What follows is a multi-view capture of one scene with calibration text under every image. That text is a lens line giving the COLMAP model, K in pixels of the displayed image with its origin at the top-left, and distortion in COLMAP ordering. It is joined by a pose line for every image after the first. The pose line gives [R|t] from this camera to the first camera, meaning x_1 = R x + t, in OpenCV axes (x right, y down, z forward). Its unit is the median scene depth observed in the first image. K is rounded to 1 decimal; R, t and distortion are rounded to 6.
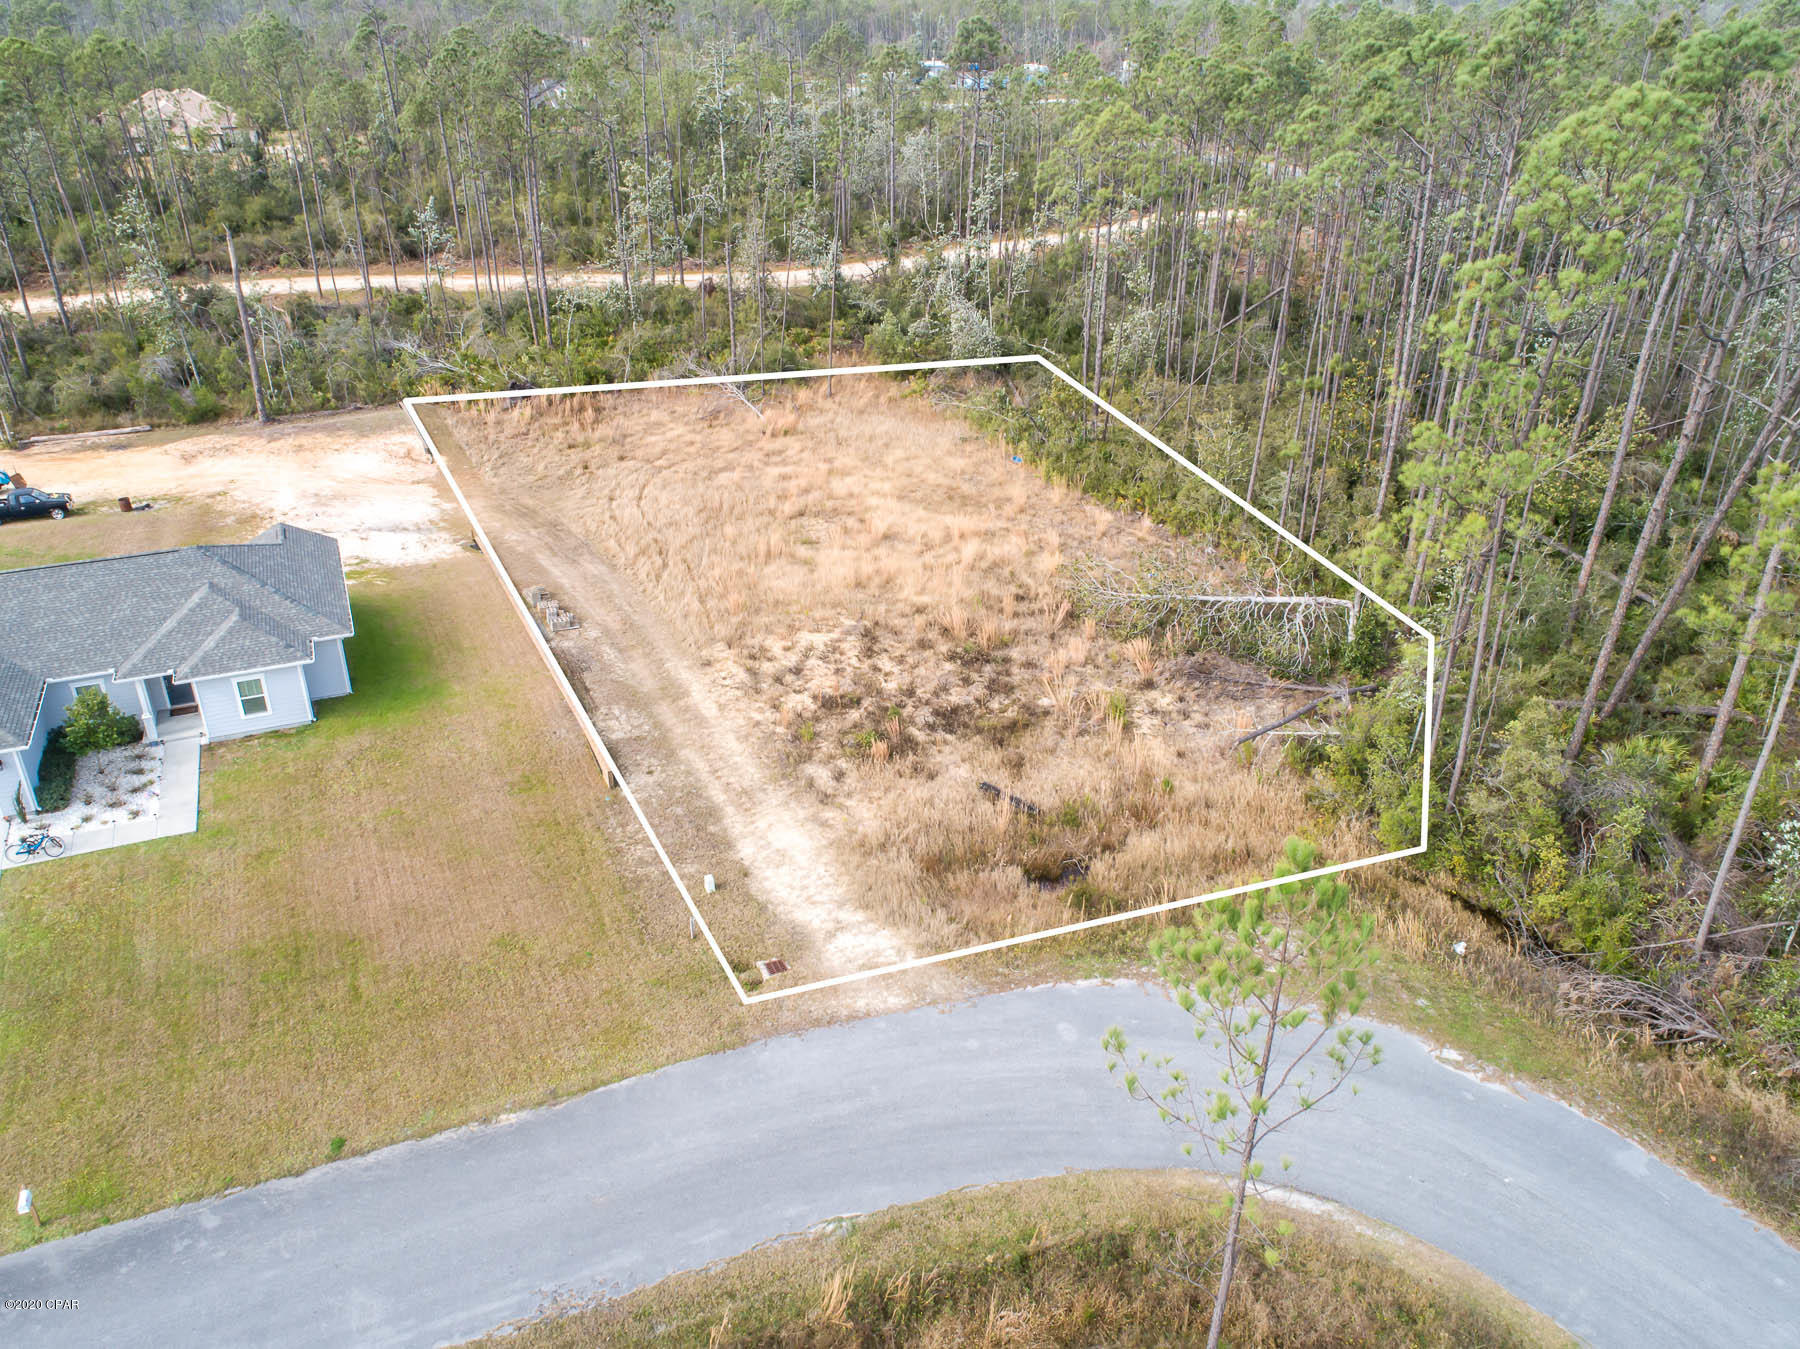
lens RADIAL K [[1374.5, 0, 900.0], [0, 1374.5, 674.5], [0, 0, 1]] dist [-0.027639, 0.006159]
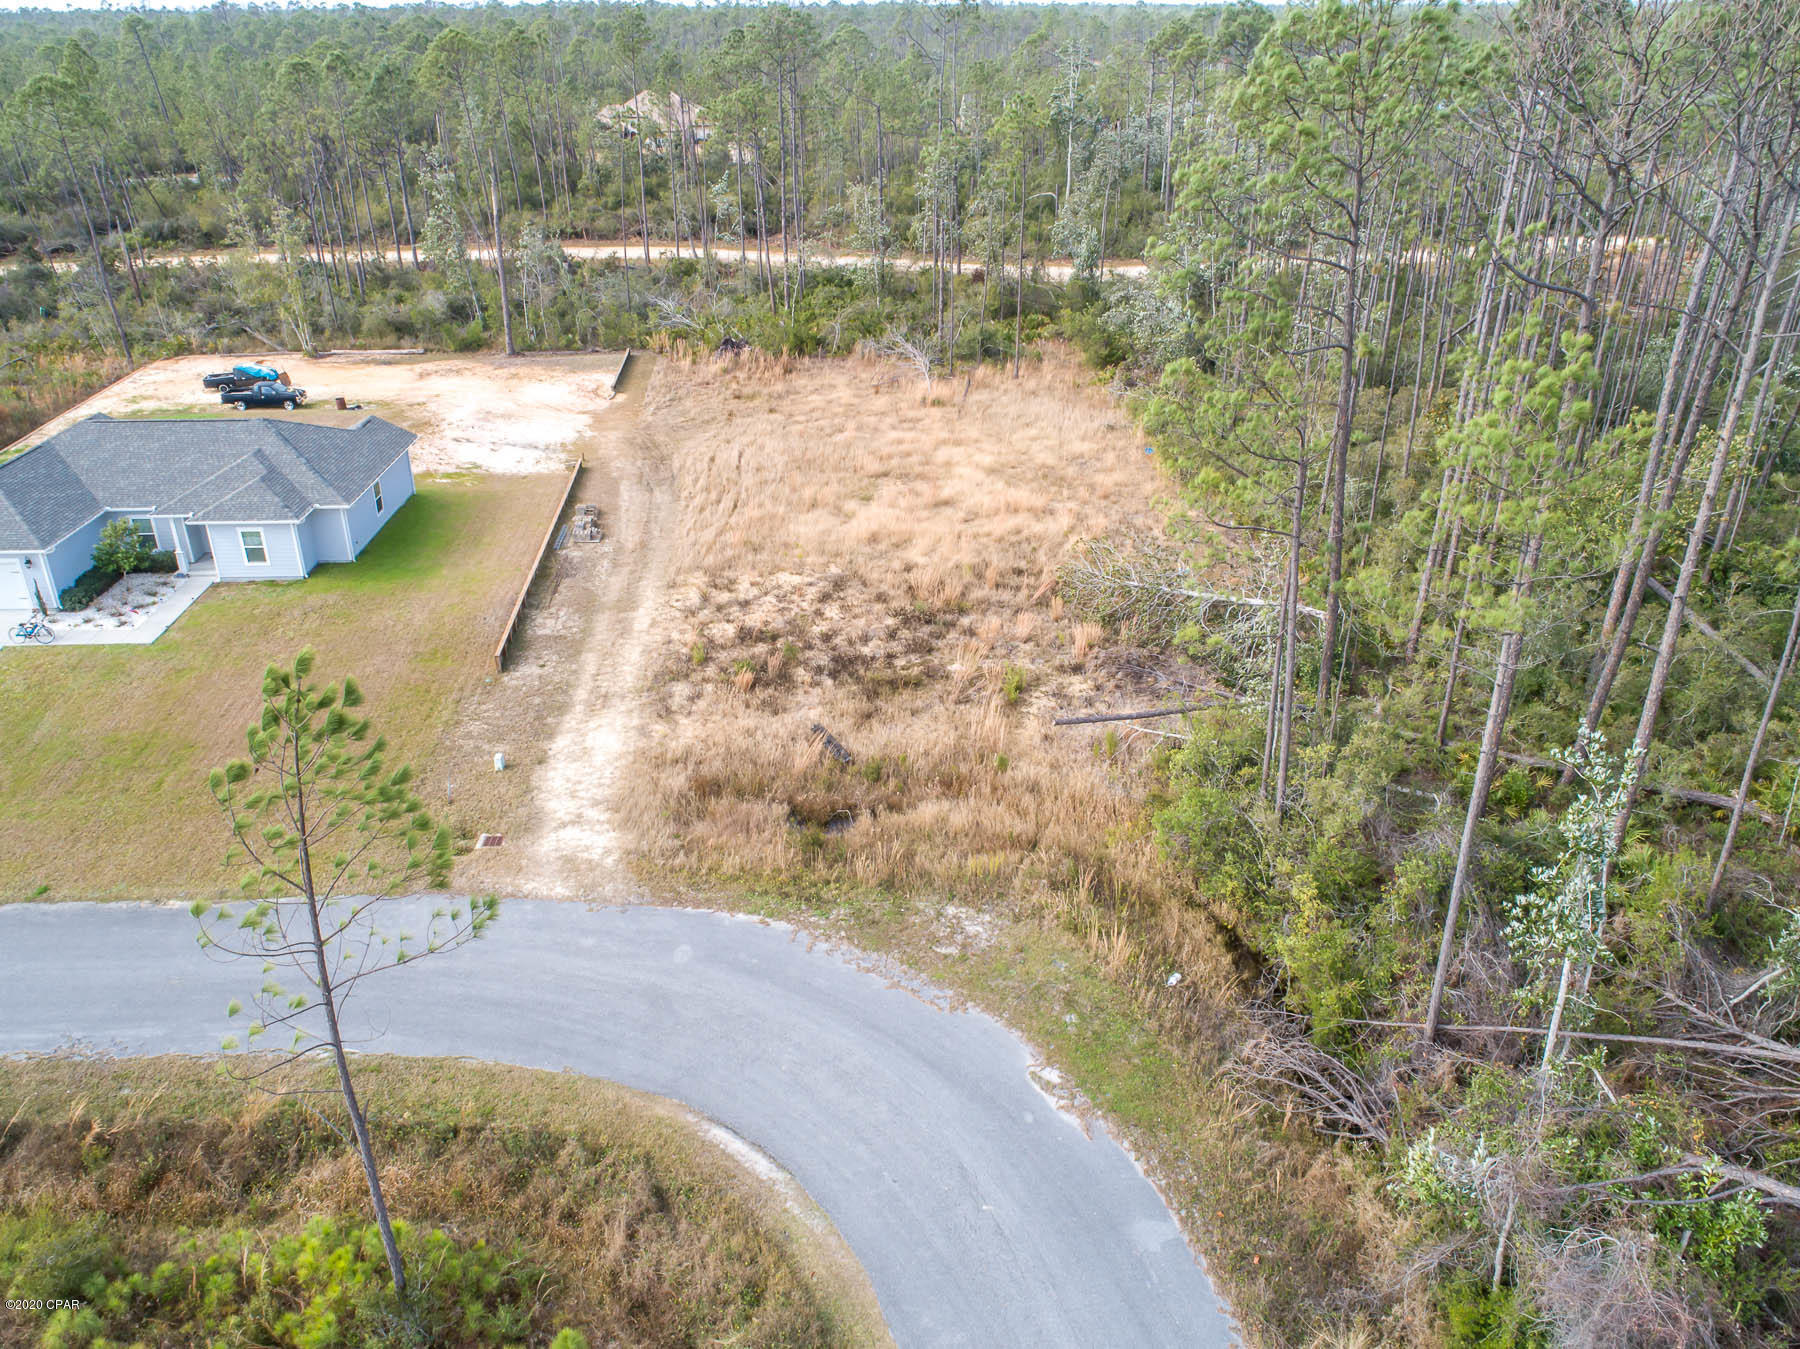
lens RADIAL K [[1374.5, 0, 900.0], [0, 1374.5, 674.5], [0, 0, 1]] dist [-0.027639, 0.006159]
pose [[0.930551, 0.153714, -0.332335, 0.399716], [-0.160835, 0.986962, 0.006153, 0.025851], [0.328948, 0.047726, 0.943141, 0.093353]]
